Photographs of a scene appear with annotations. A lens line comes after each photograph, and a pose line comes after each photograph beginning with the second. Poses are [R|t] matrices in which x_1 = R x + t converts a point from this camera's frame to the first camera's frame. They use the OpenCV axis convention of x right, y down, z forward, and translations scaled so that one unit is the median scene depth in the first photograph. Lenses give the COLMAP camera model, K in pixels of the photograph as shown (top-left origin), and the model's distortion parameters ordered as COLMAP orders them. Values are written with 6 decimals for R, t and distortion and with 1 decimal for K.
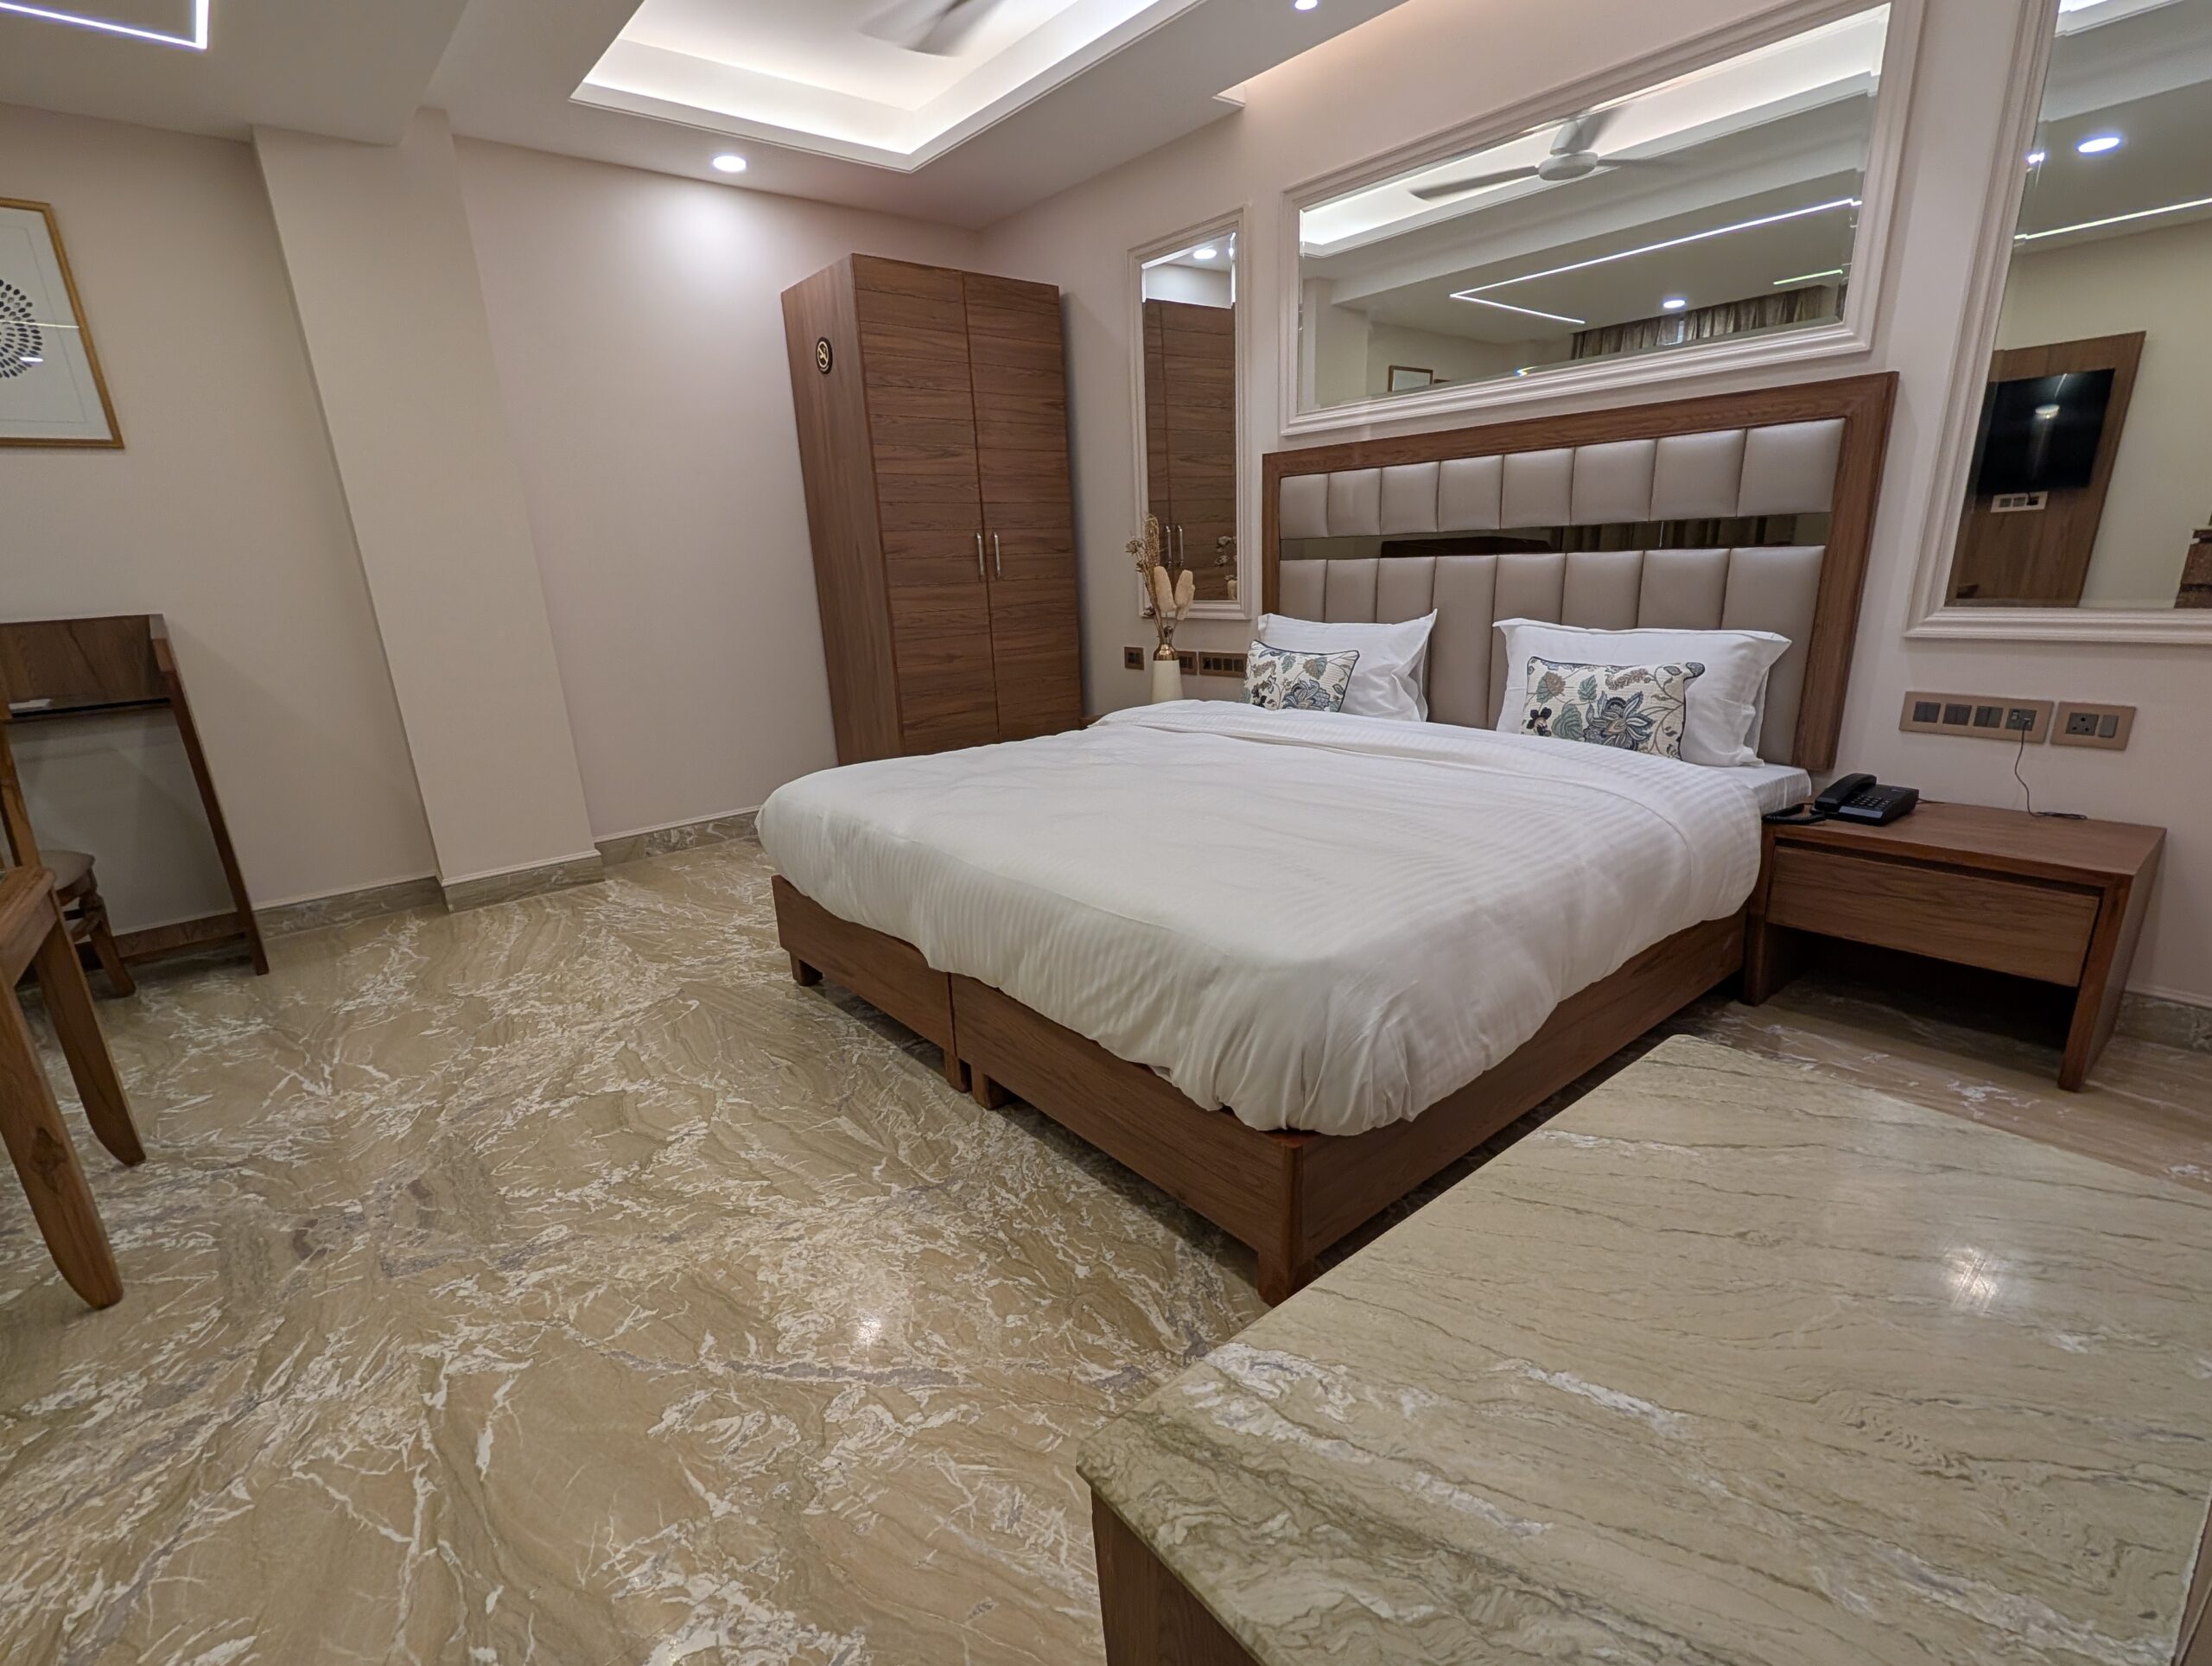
lens RADIAL K [[1039.2, 0, 1106.6], [0, 1039.2, 865.7], [0, 0, 1]] dist [0.000423, -0.000695]
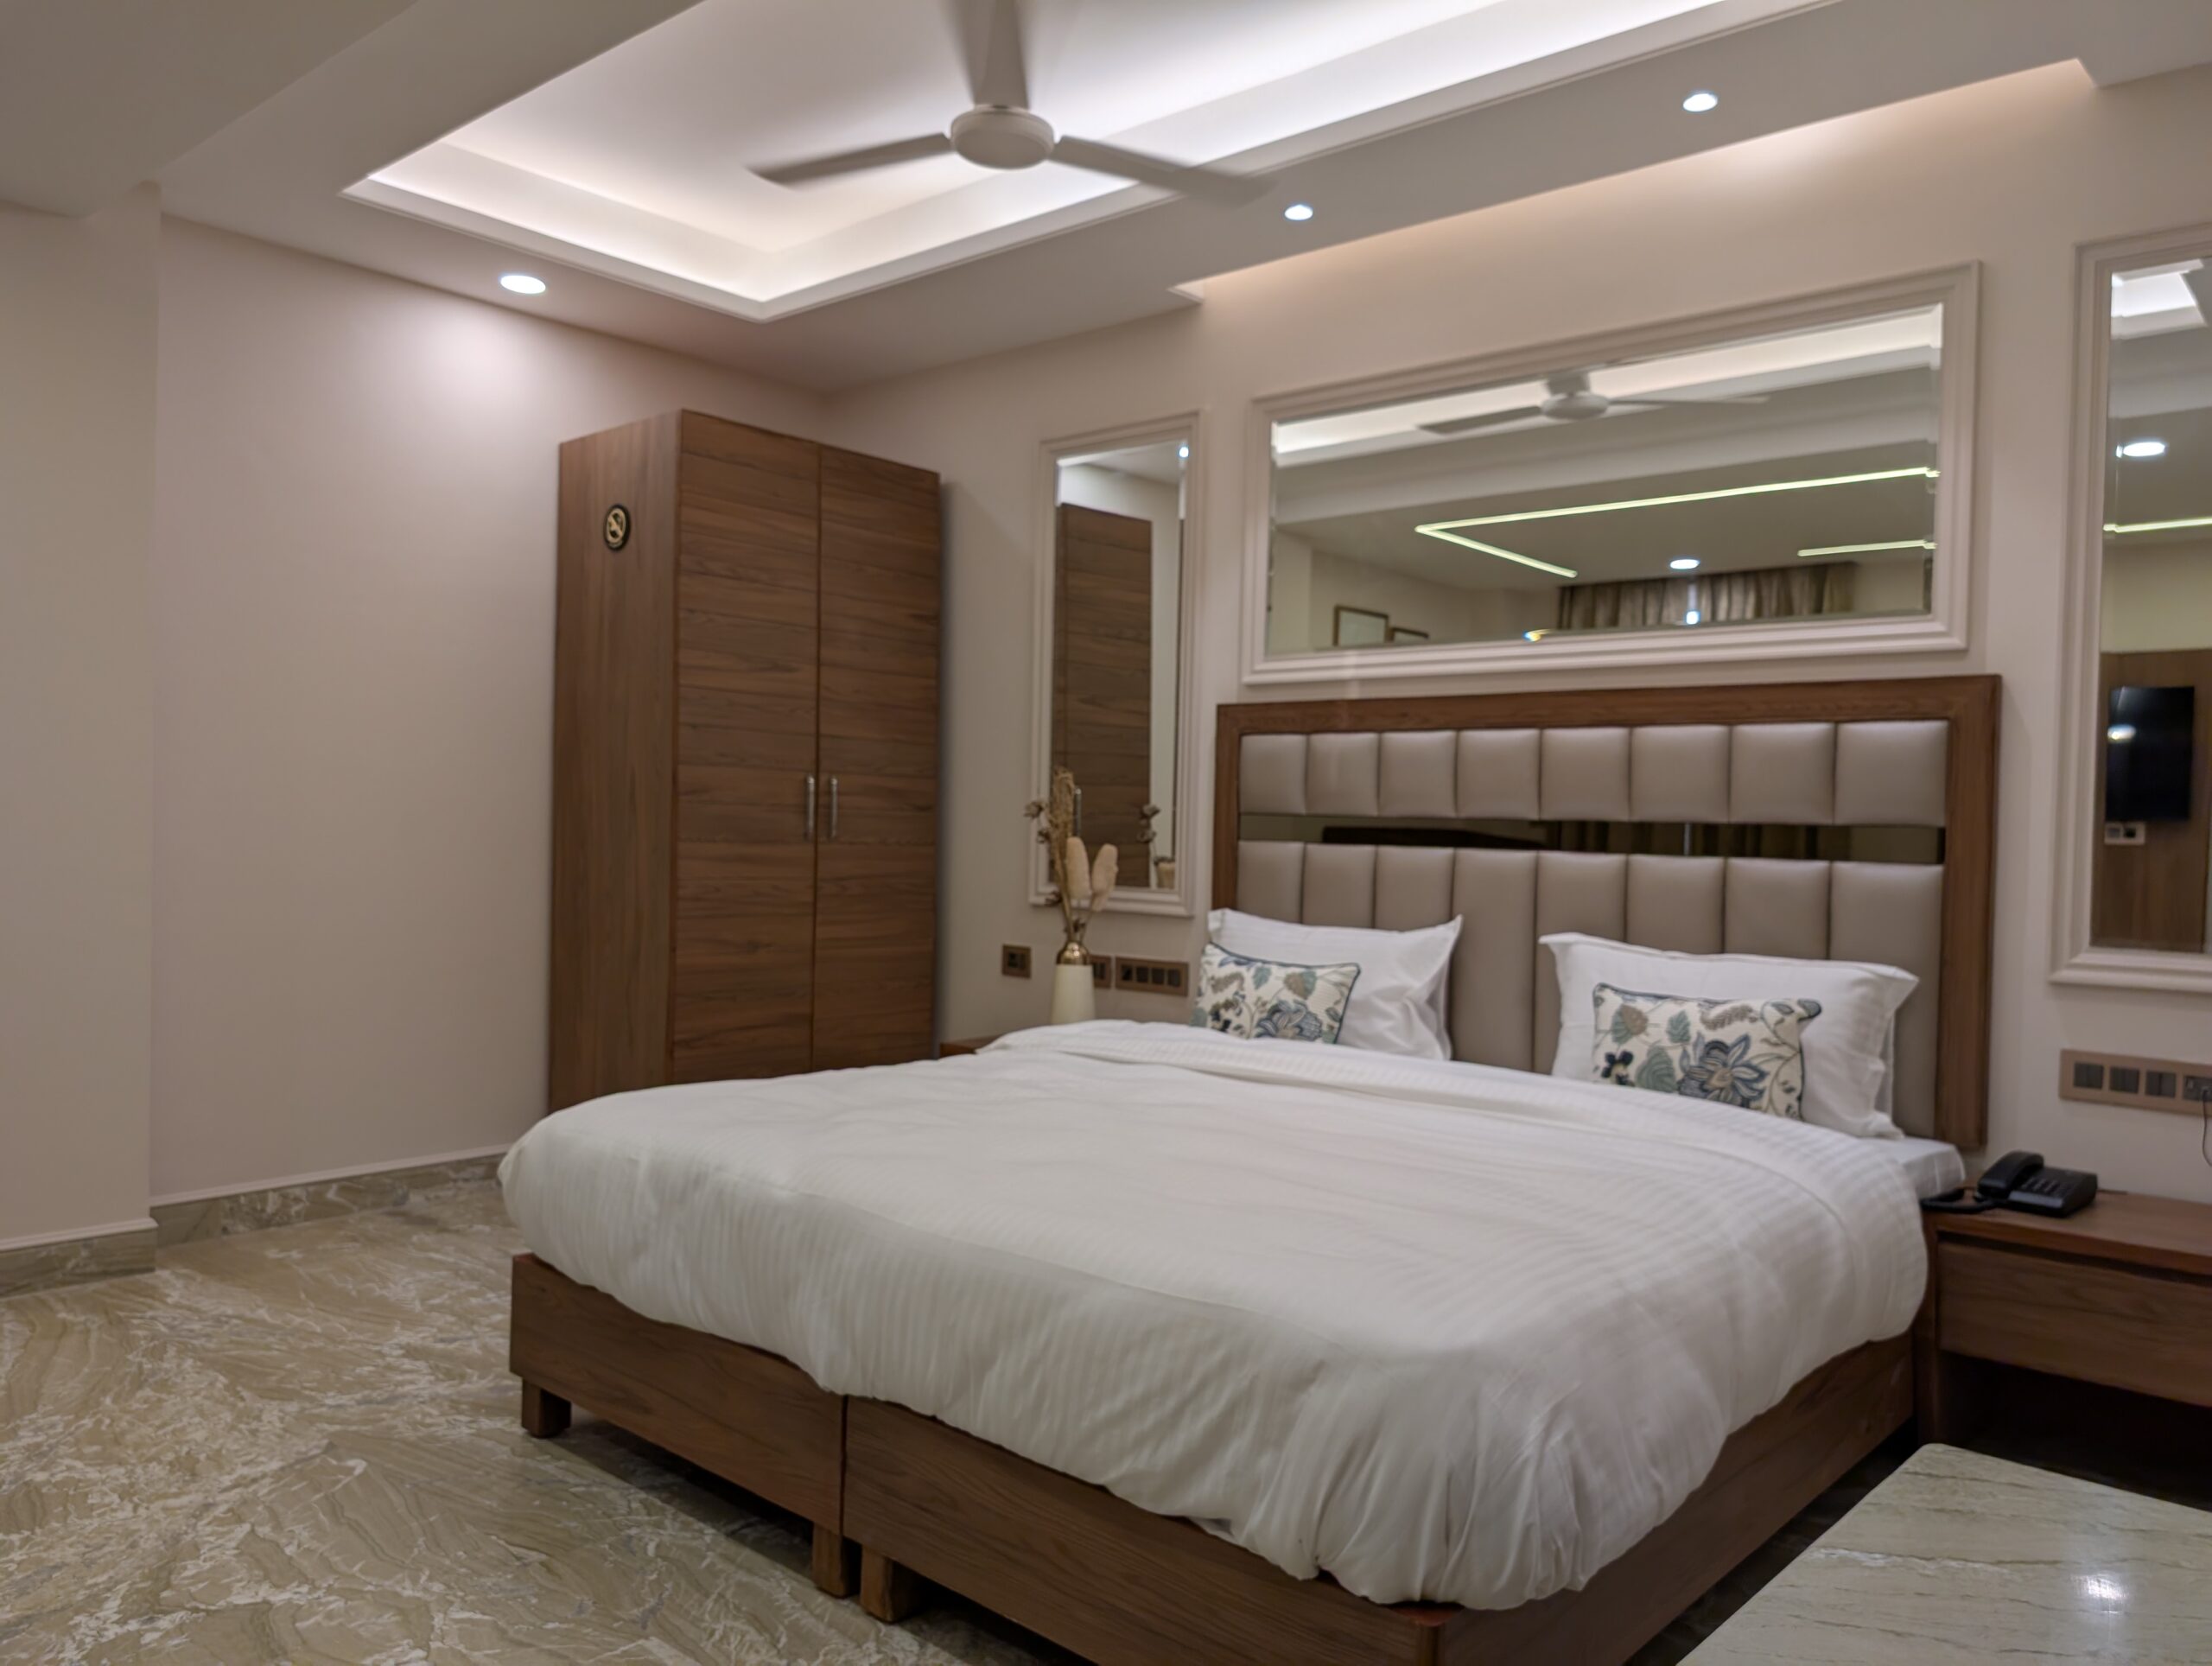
lens RADIAL K [[1611.1, 0, 1106.0], [0, 1611.1, 833.0], [0, 0, 1]] dist [0.010275, -0.010920]
pose [[0.986688, 0.066927, 0.148213, -0.137704], [-0.022231, 0.958342, -0.284757, 0.039637], [-0.161097, 0.277671, 0.947073, -0.093394]]
